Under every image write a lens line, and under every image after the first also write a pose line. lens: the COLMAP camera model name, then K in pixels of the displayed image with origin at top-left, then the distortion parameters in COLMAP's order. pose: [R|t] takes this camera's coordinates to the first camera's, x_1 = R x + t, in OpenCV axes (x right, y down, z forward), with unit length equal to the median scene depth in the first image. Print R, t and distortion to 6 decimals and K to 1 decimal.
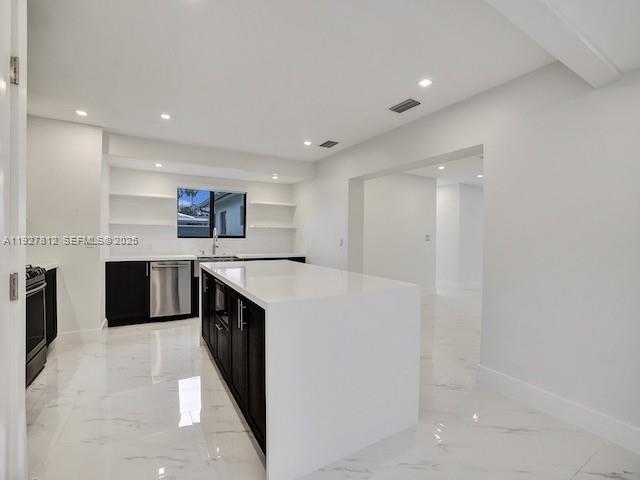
lens RADIAL K [[306.6, 0, 315.3], [0, 306.6, 243.0], [0, 0, 1]] dist [-0.027192, 0.004363]
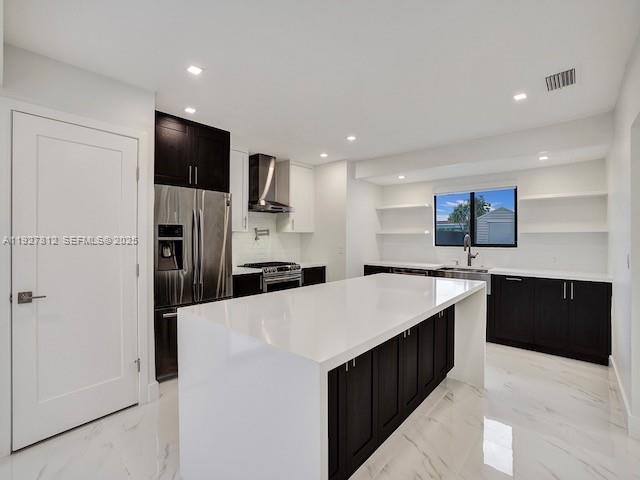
lens RADIAL K [[306.6, 0, 329.0], [0, 306.6, 239.1], [0, 0, 1]] dist [-0.027192, 0.004363]
pose [[0.338272, -0.008751, -0.941008, 0.346463], [-0.019969, 0.999665, -0.016475, -0.016390], [0.940836, 0.024364, 0.337984, 0.357654]]
